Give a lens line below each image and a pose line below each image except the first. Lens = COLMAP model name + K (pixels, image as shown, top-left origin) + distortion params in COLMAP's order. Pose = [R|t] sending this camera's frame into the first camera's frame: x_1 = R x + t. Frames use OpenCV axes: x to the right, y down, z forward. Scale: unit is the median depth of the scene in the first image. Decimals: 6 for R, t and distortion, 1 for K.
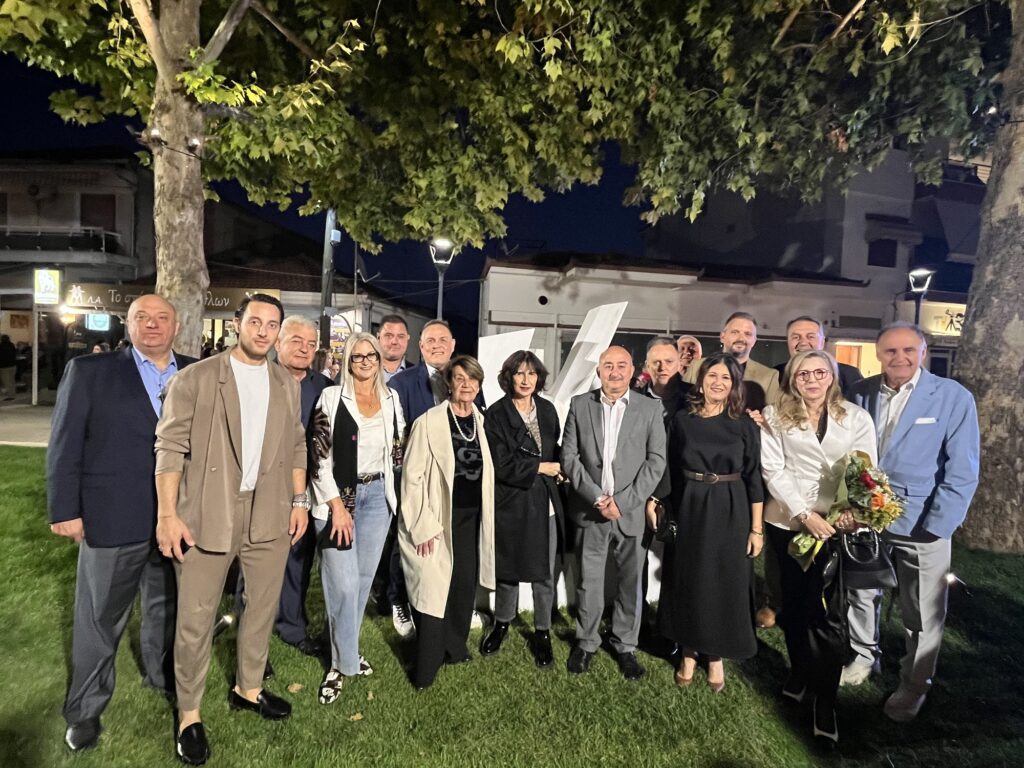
lens RADIAL K [[537.4, 0, 513.4], [0, 537.4, 371.5], [0, 0, 1]] dist [0.002611, -0.003535]
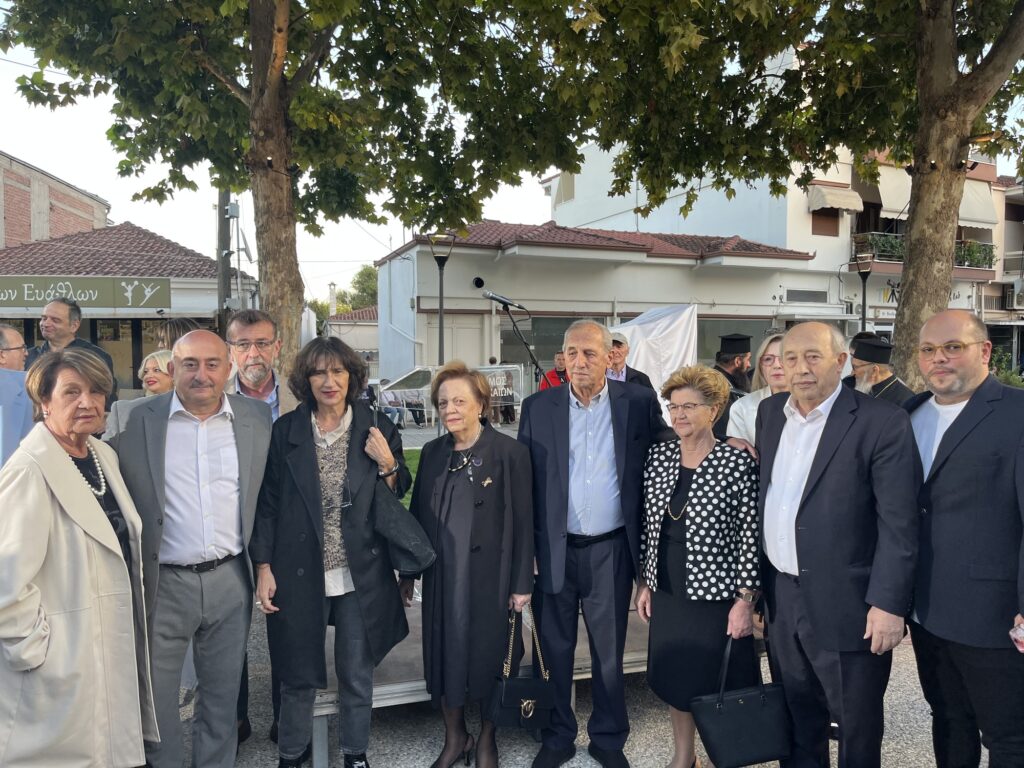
lens RADIAL K [[781.9, 0, 525.4], [0, 781.9, 379.3], [0, 0, 1]] dist [0.074212, -0.094133]
pose [[0.969109, -0.053253, 0.240816, -0.428015], [0.050688, 0.998573, 0.016838, 0.008715], [-0.241369, -0.004111, 0.970425, -0.539461]]
